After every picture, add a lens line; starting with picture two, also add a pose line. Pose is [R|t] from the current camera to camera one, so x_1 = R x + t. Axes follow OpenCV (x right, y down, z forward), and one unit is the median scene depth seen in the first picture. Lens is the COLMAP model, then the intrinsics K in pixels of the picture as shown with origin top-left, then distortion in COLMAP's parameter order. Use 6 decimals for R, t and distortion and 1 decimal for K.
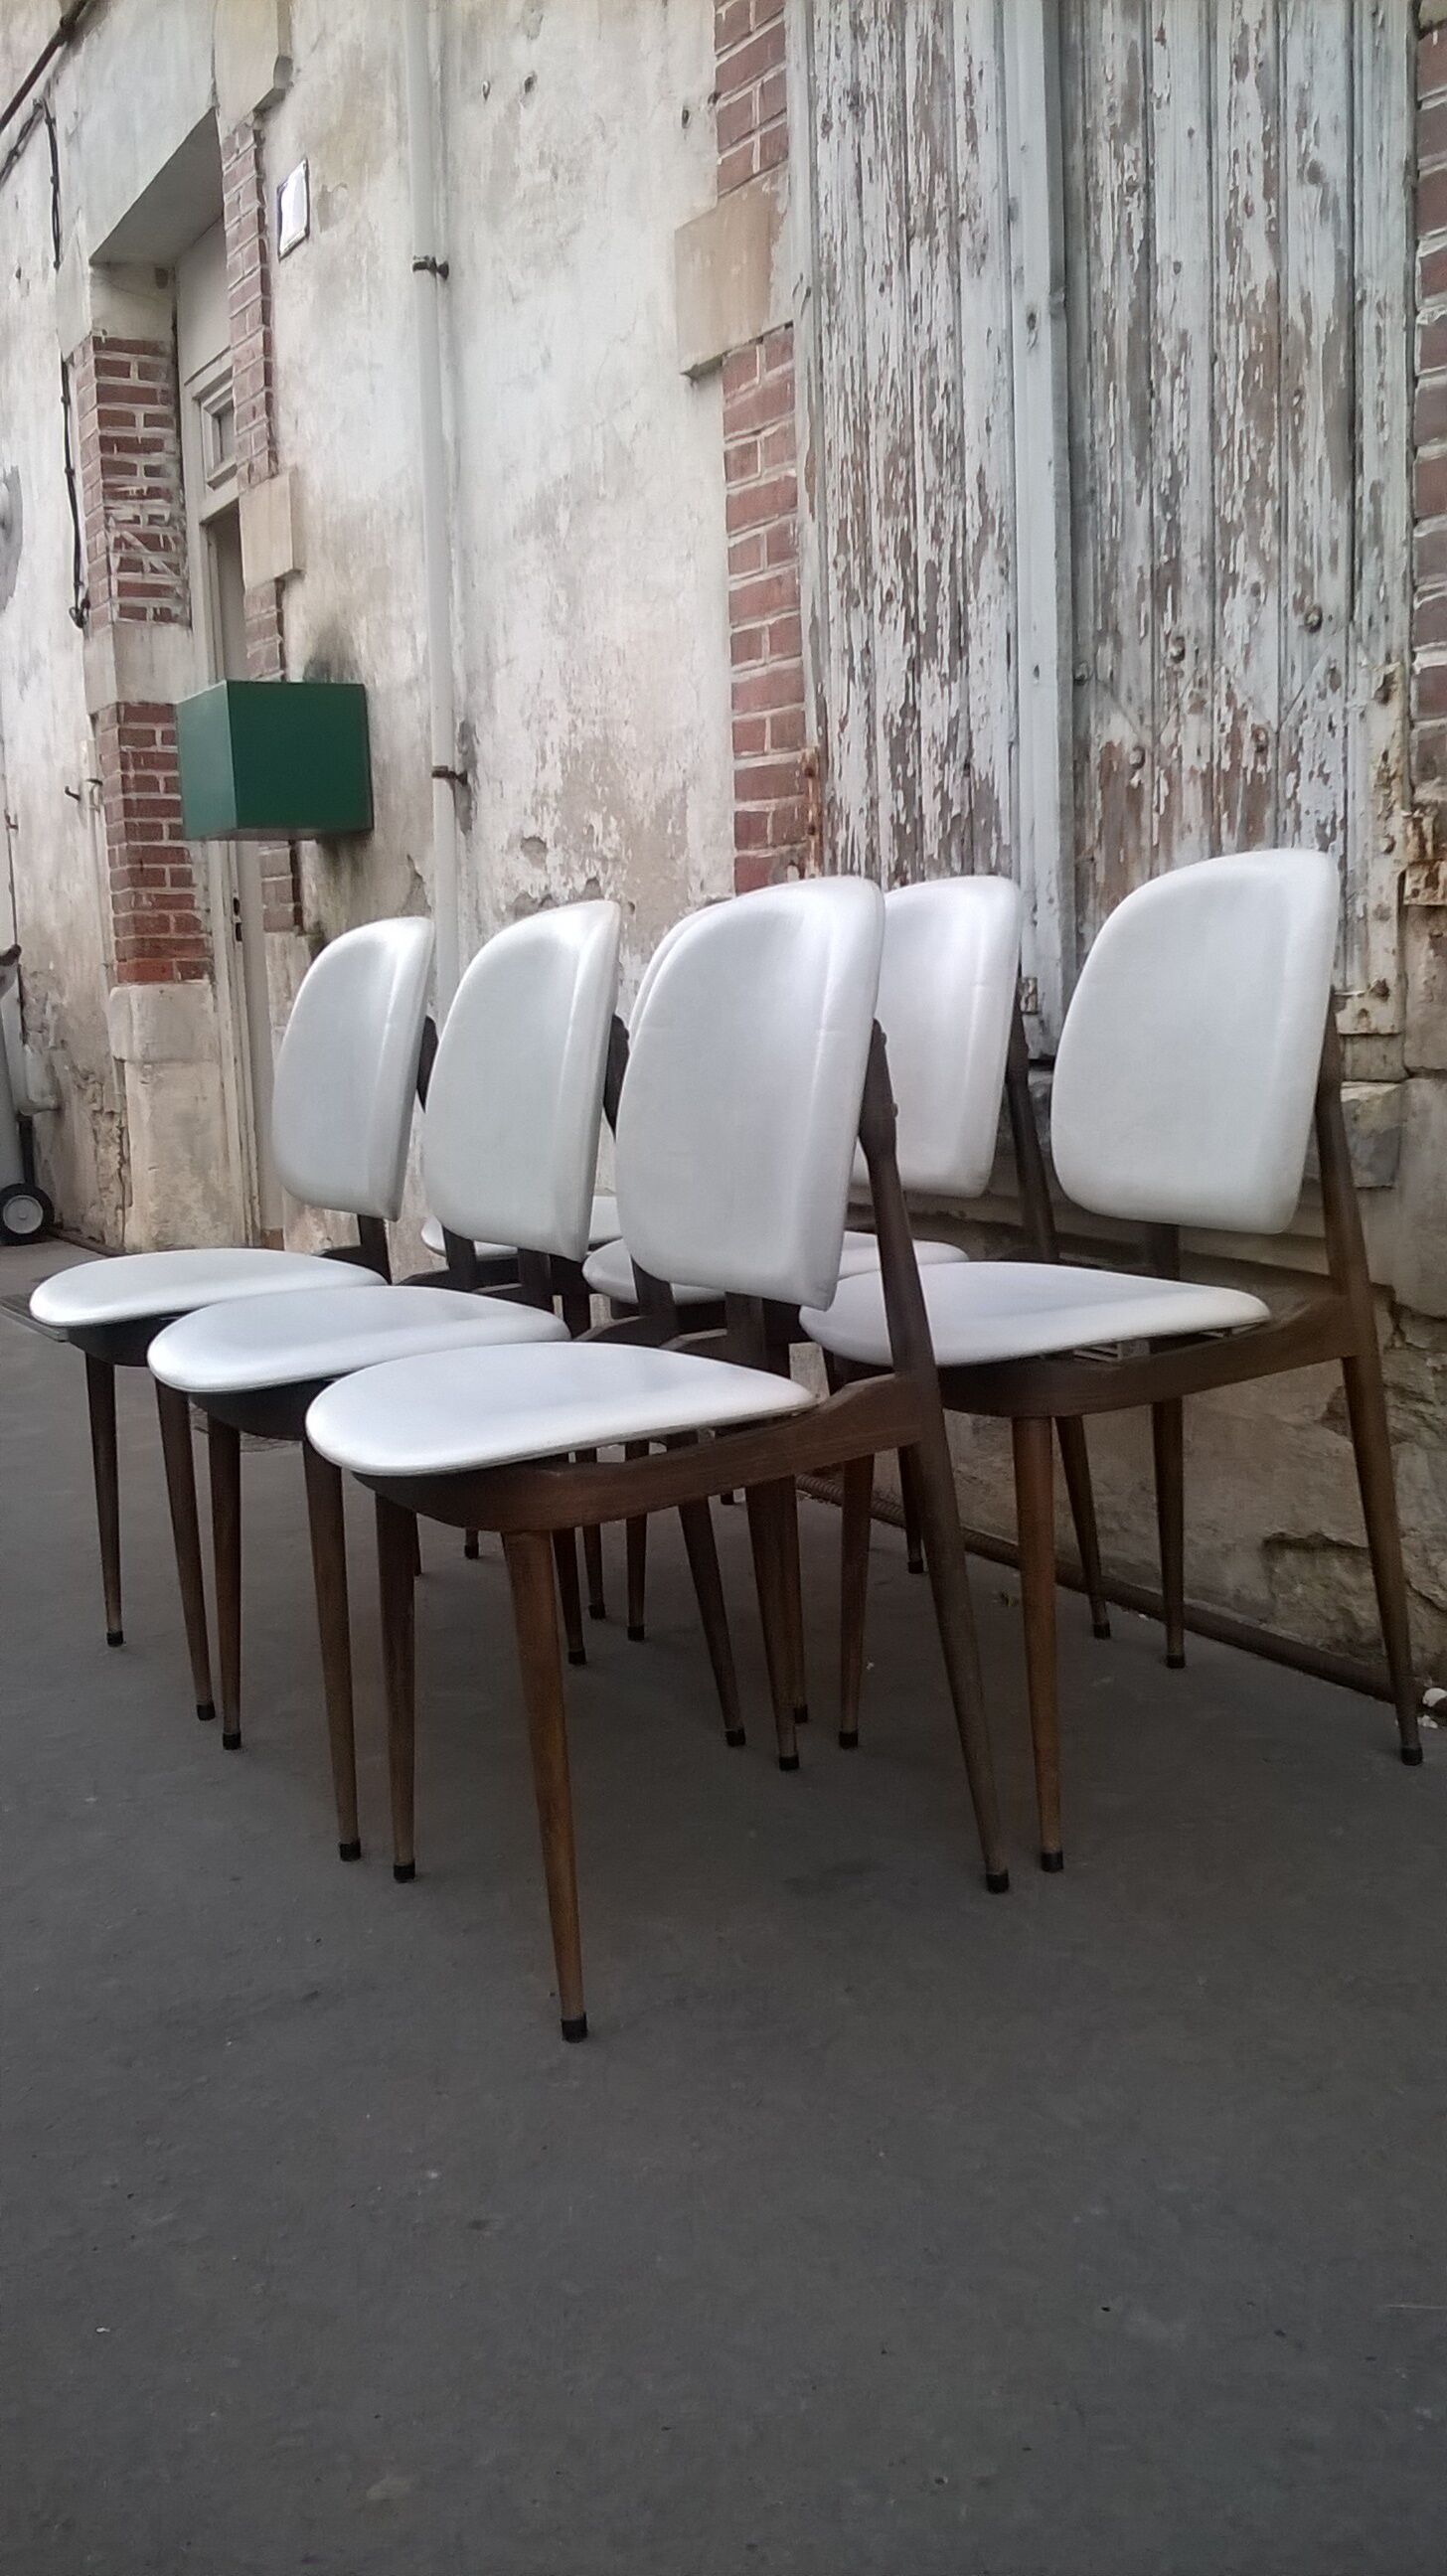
lens RADIAL K [[2277.7, 0, 674.5], [0, 2277.7, 1339.9], [0, 0, 1]] dist [0.028896, -0.149267]
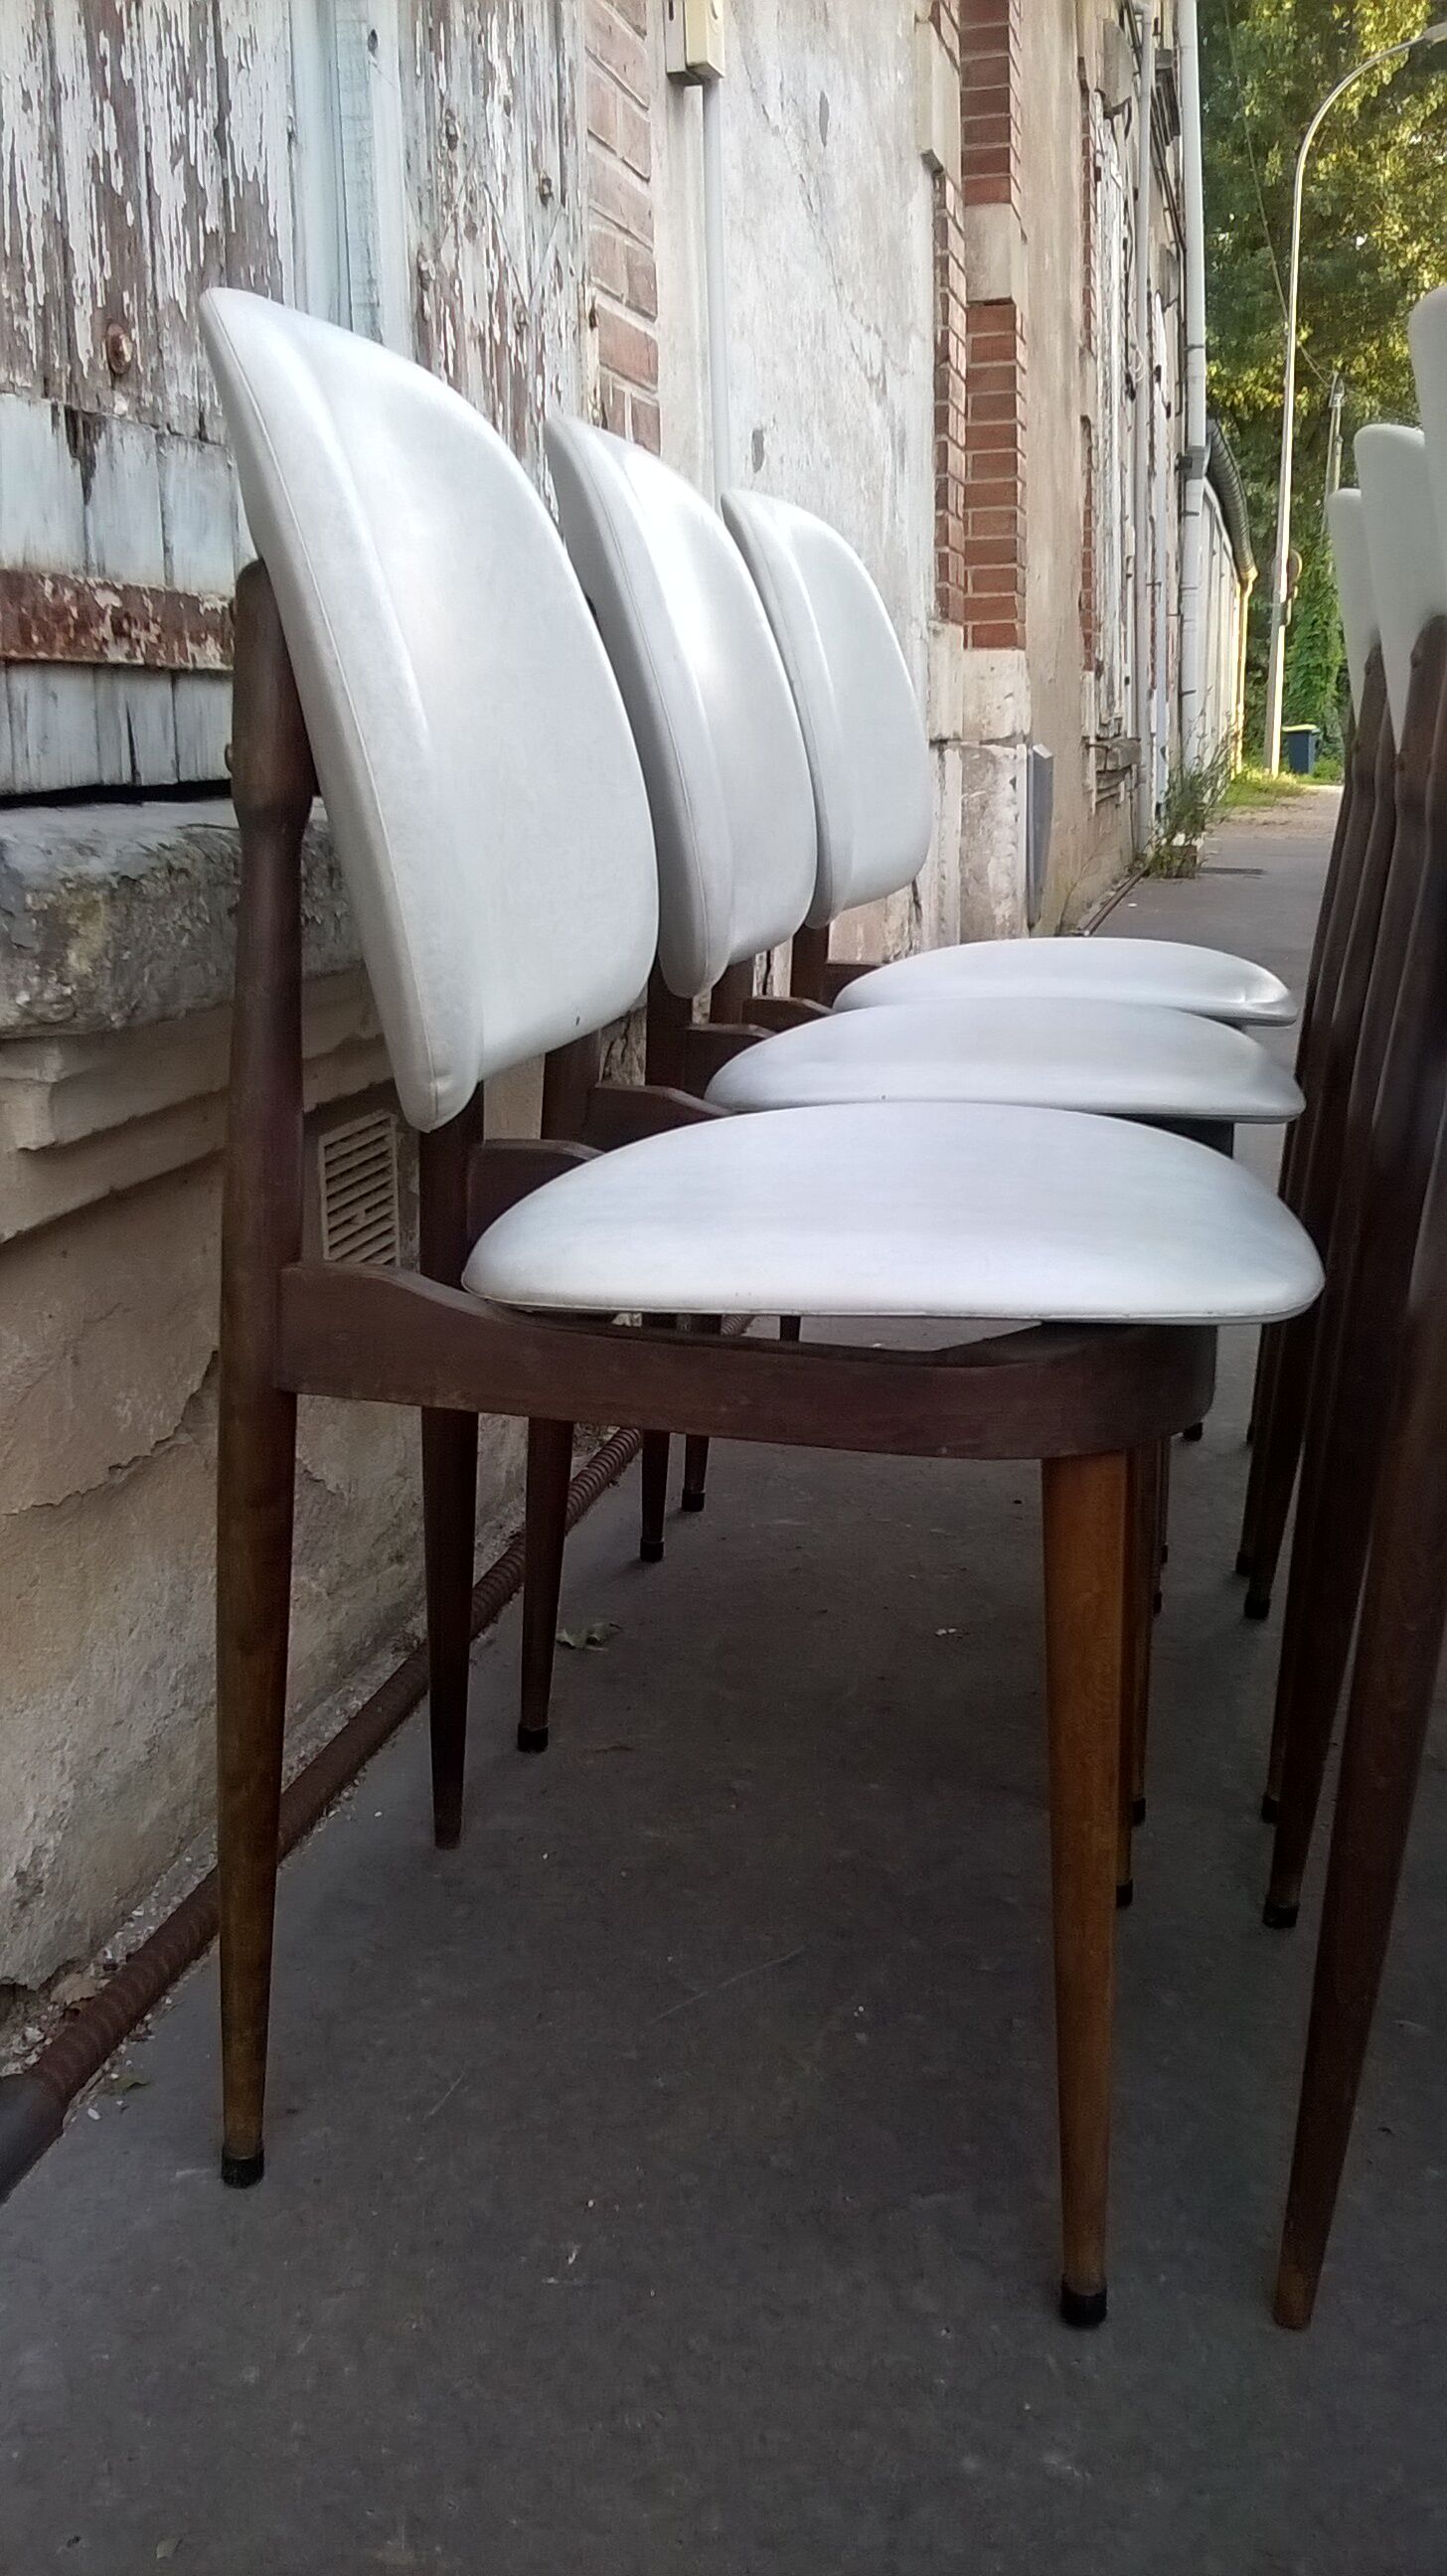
lens RADIAL K [[2277.7, 0, 731.7], [0, 2277.7, 1318.0], [0, 0, 1]] dist [0.028896, -0.149267]
pose [[-0.749575, -0.114756, 0.651896, -0.301869], [0.156177, 0.926389, 0.342654, -0.190352], [-0.643231, 0.358656, -0.676477, 1.477183]]
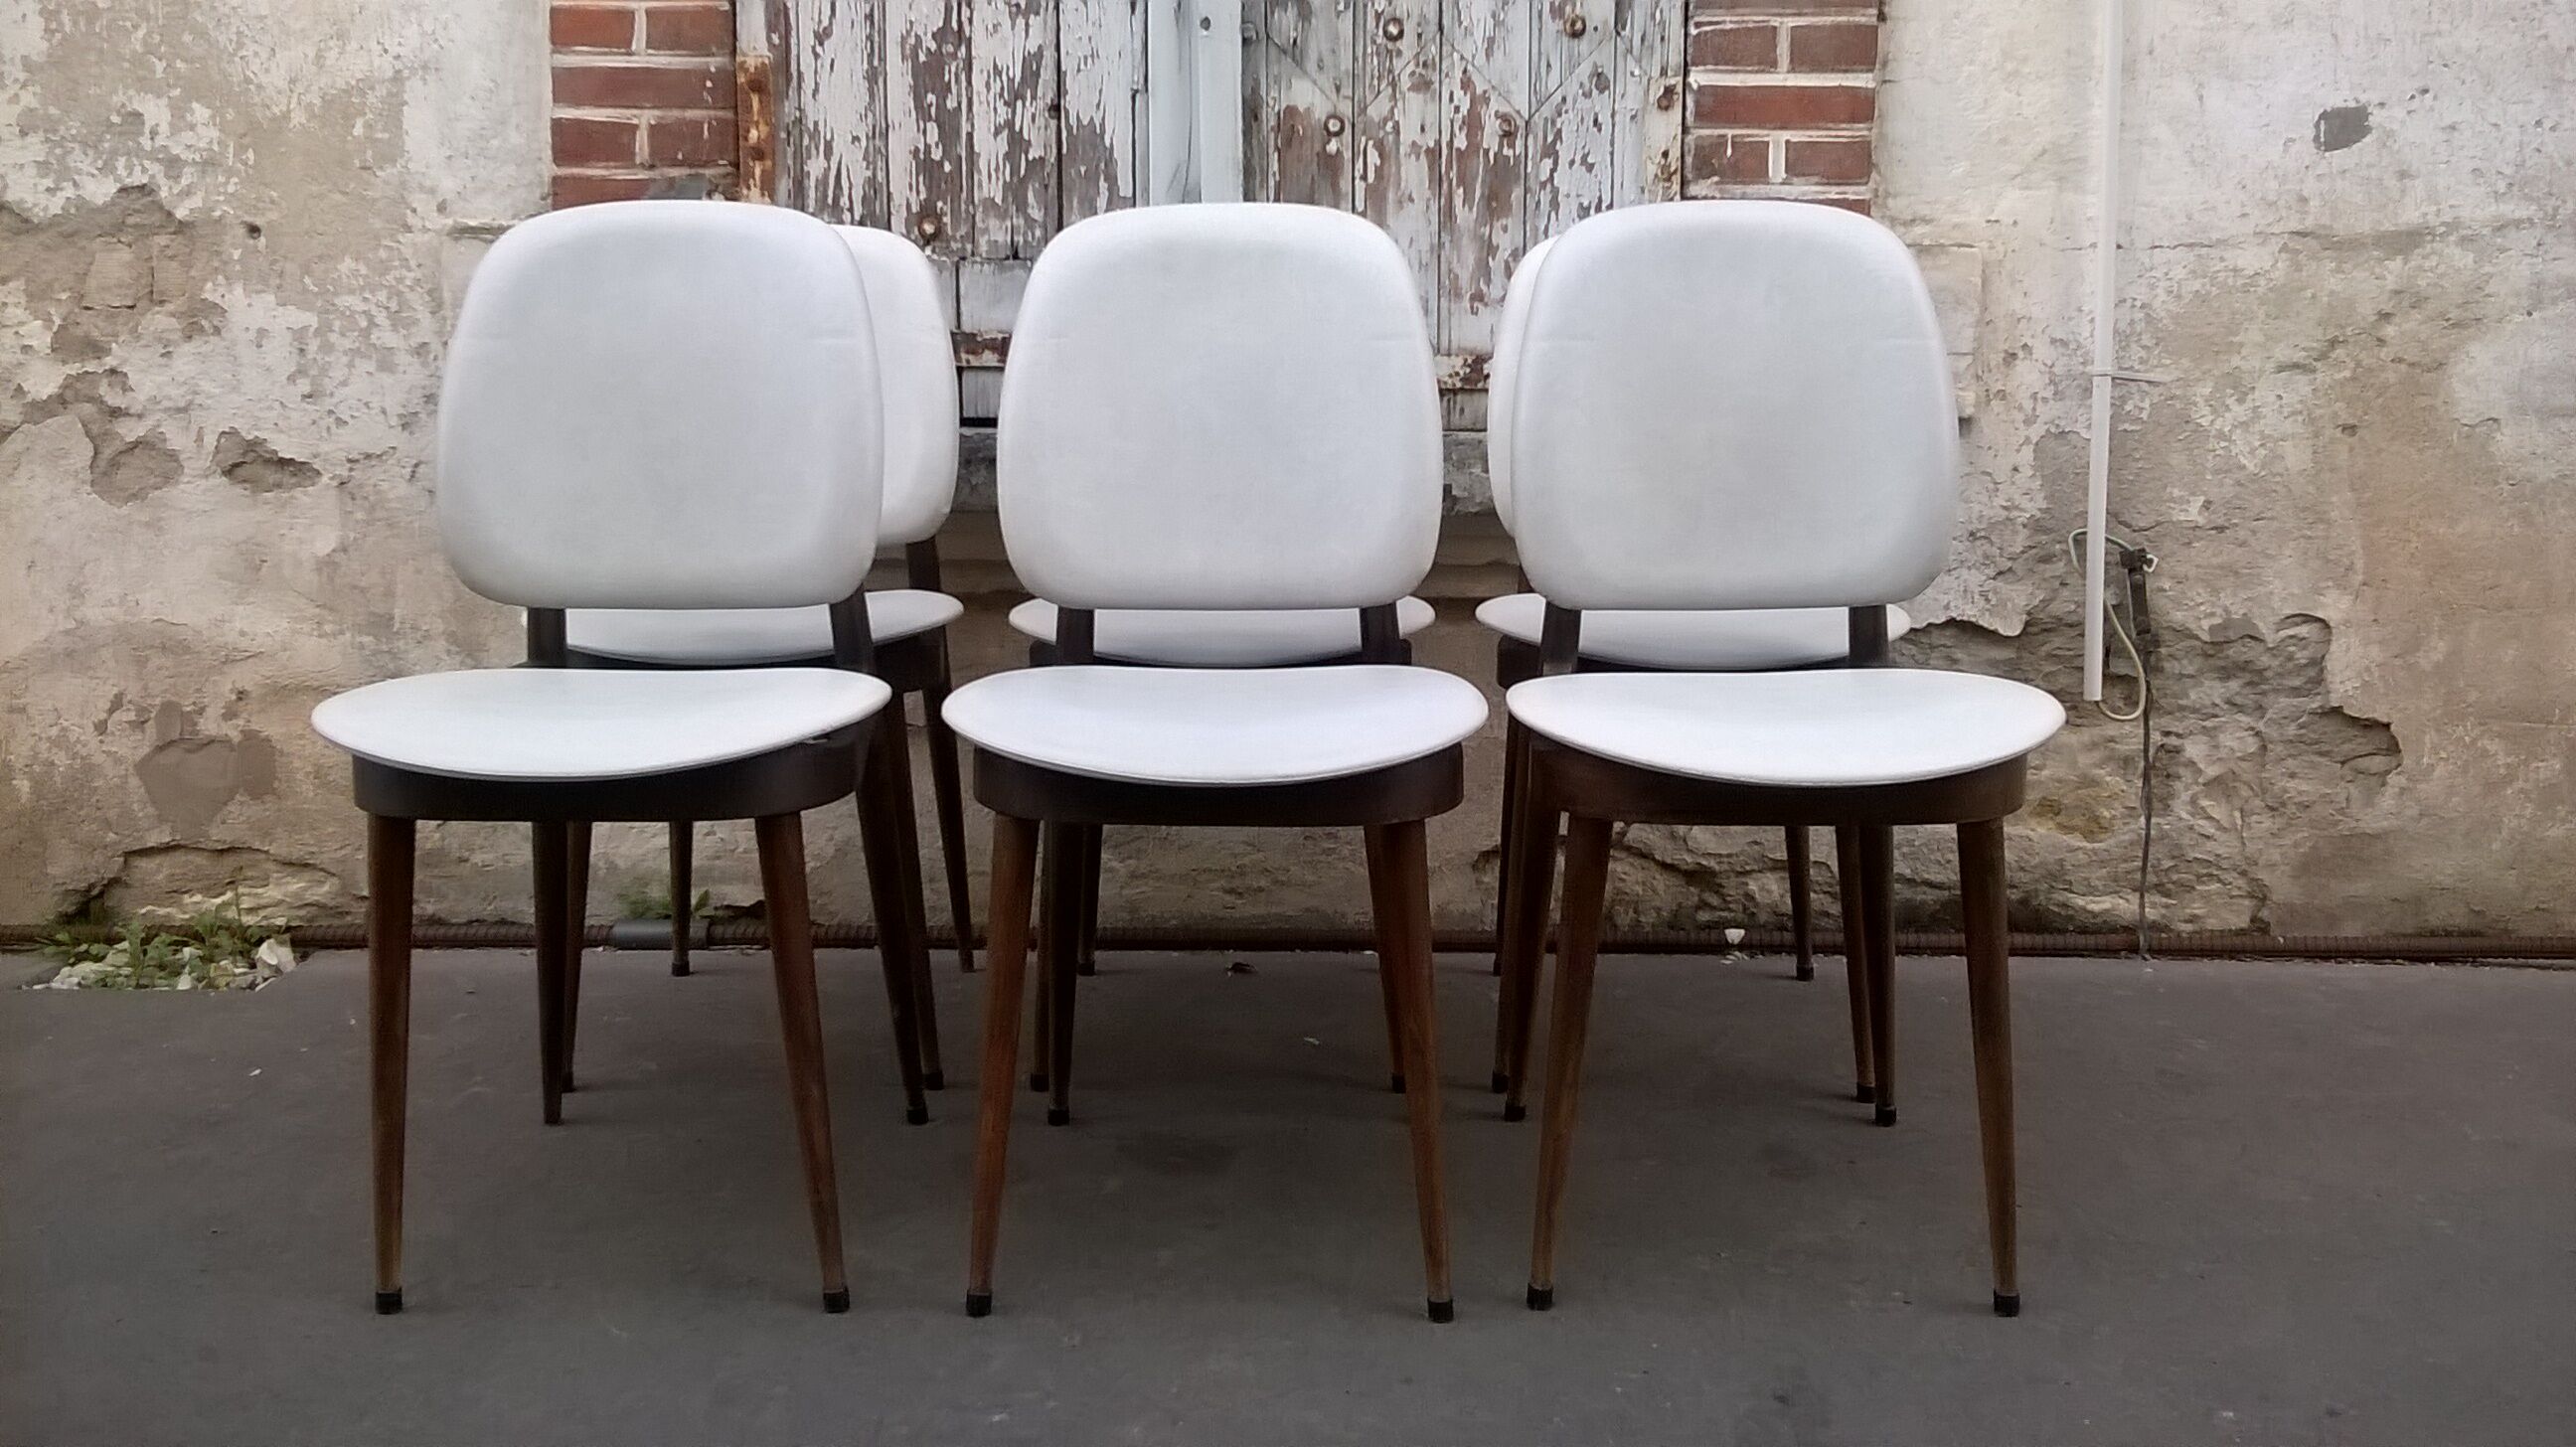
lens RADIAL K [[2277.7, 0, 1283.2], [0, 2277.7, 743.7], [0, 0, 1]] dist [0.028896, -0.149267]
pose [[0.494029, -0.082092, 0.865561, -0.735056], [0.120716, 0.992367, 0.025219, -0.004394], [-0.861024, 0.092028, 0.500168, 0.527338]]
